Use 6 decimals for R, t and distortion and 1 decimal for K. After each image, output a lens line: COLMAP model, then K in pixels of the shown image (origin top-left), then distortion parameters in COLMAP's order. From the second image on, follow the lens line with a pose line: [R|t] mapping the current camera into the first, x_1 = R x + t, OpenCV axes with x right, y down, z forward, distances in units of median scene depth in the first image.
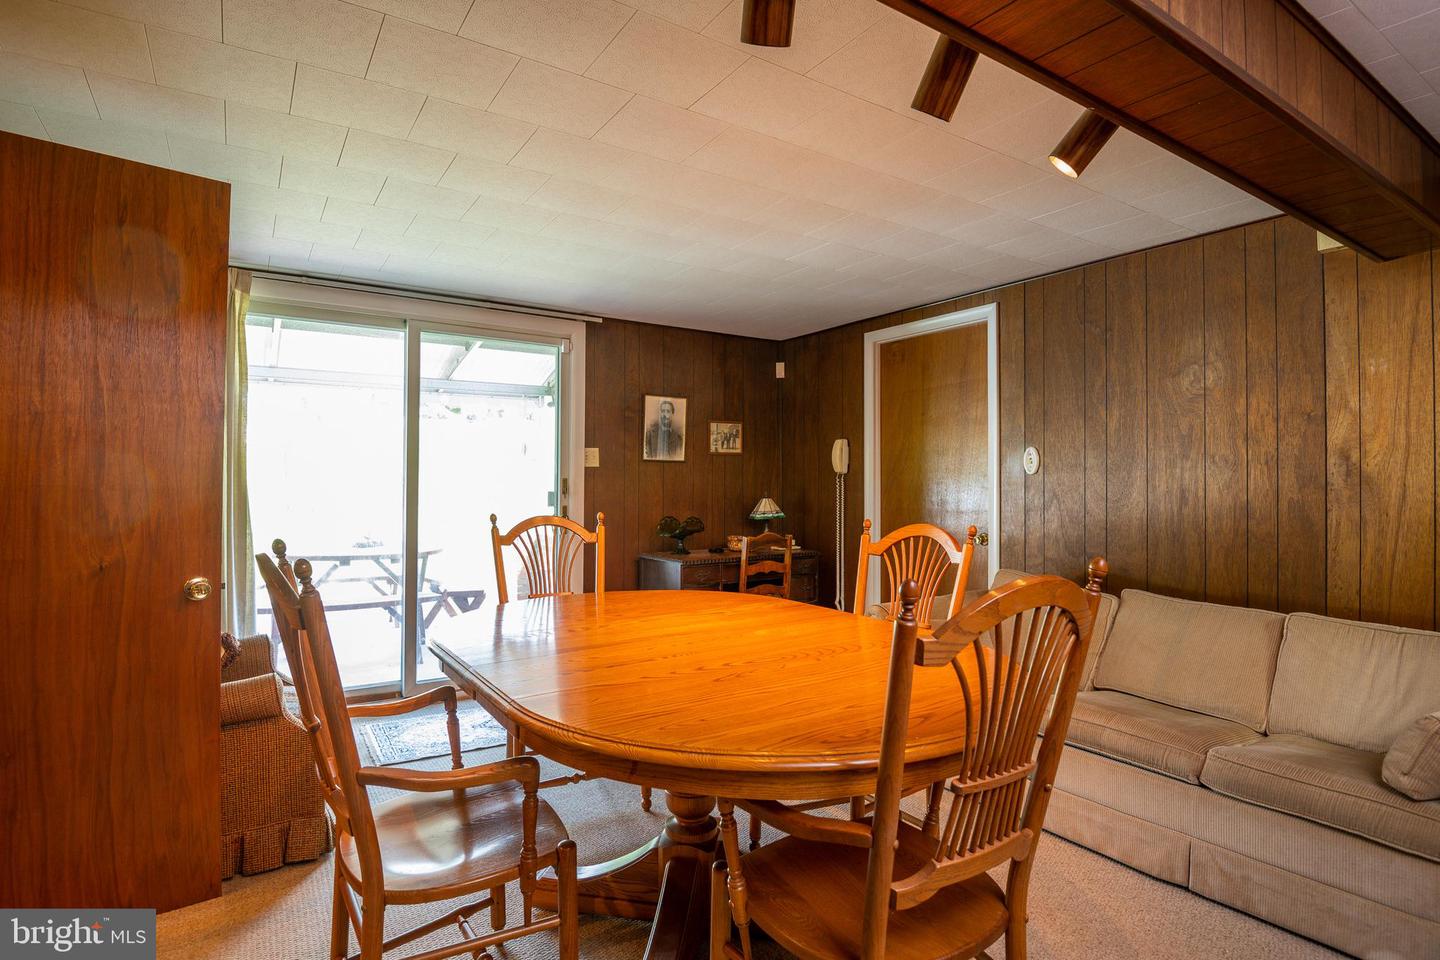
lens RADIAL K [[731.1, 0, 716.6], [0, 731.1, 468.6], [0, 0, 1]] dist [0.001504, -0.025510]
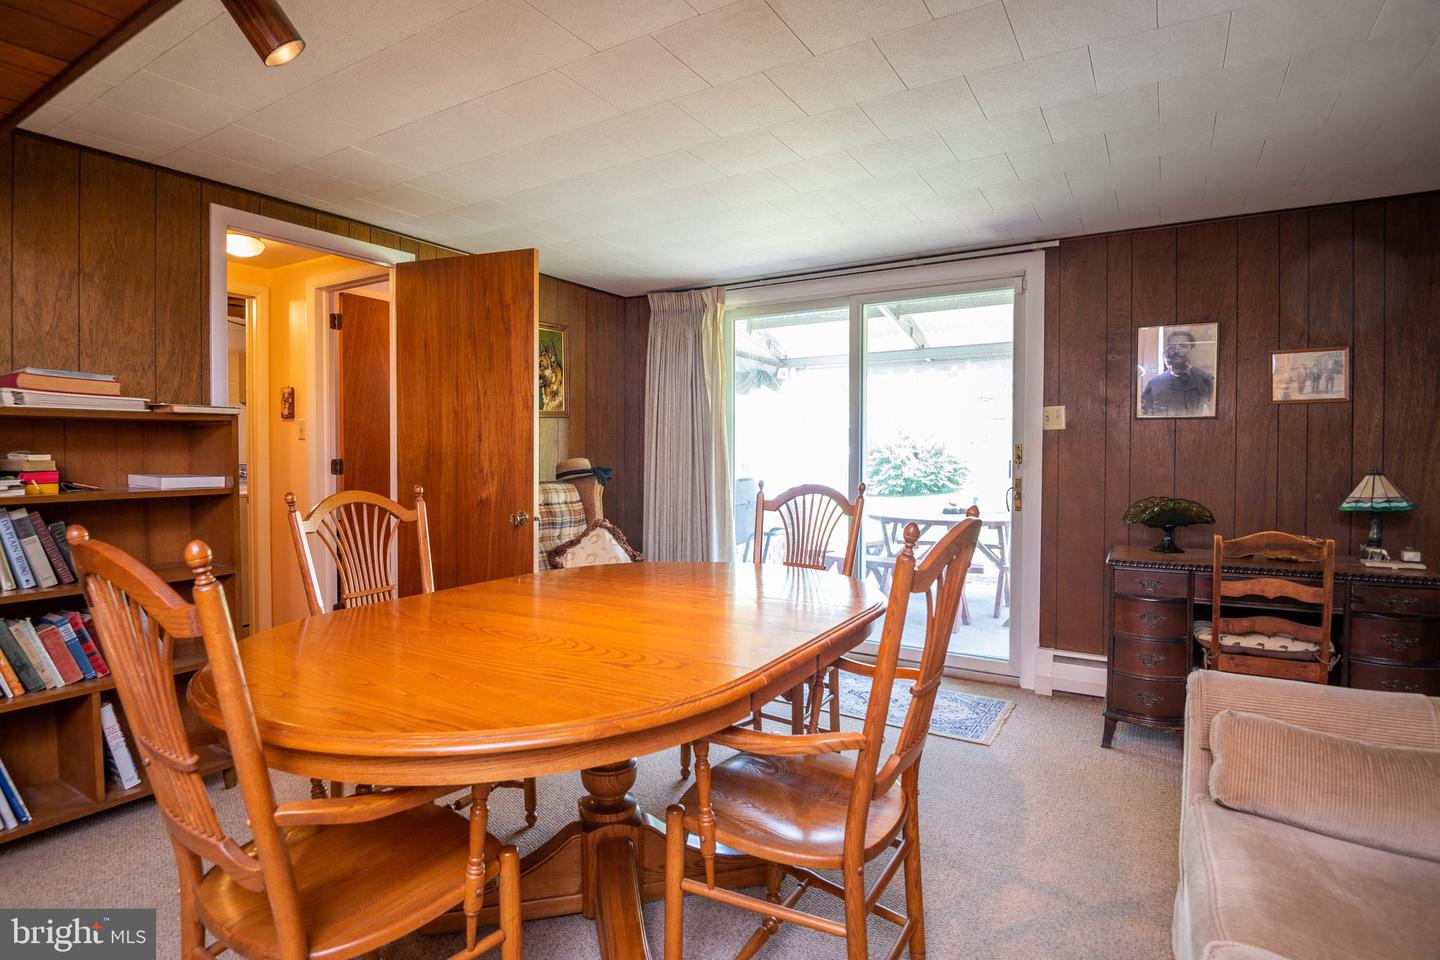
lens RADIAL K [[731.1, 0, 716.6], [0, 731.1, 468.6], [0, 0, 1]] dist [0.001504, -0.025510]
pose [[0.427115, 0.016894, -0.904039, 0.383158], [0.019528, 0.999420, 0.027902, 0.010270], [0.903986, -0.029572, 0.426538, 0.312530]]
